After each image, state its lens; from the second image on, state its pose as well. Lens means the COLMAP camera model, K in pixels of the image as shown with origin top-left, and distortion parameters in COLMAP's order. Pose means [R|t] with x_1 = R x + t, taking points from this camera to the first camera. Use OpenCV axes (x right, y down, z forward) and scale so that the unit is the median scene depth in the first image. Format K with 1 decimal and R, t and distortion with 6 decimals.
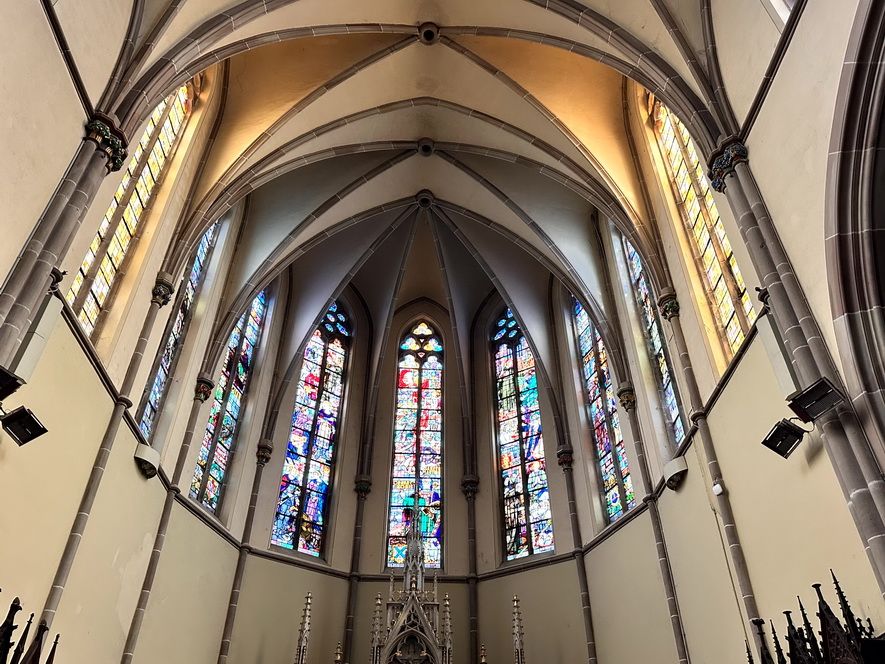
lens RADIAL K [[700.4, 0, 441.3], [0, 700.4, 331.3], [0, 0, 1]] dist [0.050189, -0.002313]
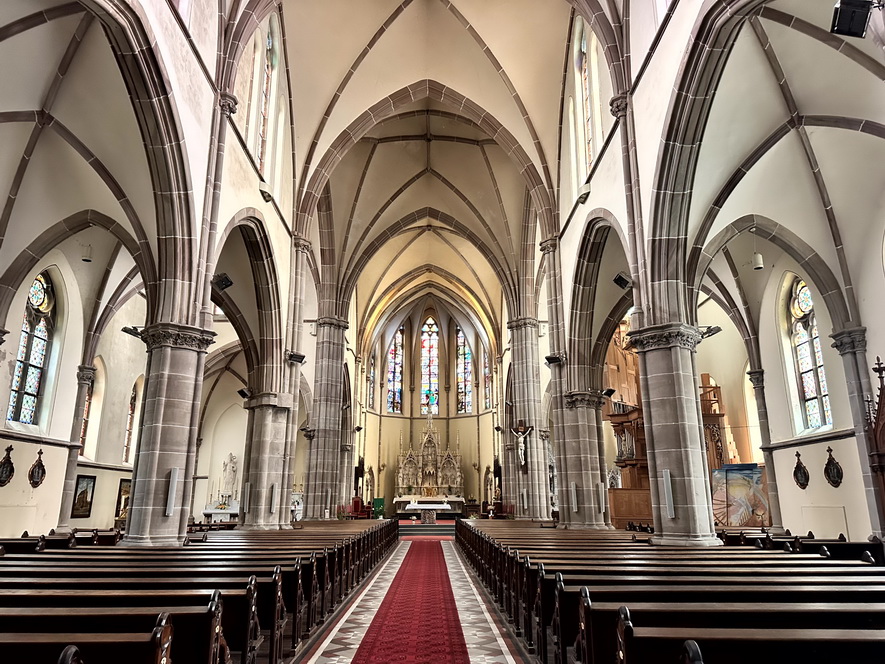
lens RADIAL K [[614.8, 0, 435.8], [0, 614.8, 355.0], [0, 0, 1]] dist [-0.007264, -0.001601]
pose [[0.999724, -0.011052, -0.020724, 0.045631], [0.019153, 0.894302, 0.447054, -1.054756], [0.013592, -0.447328, 0.894267, -1.262501]]
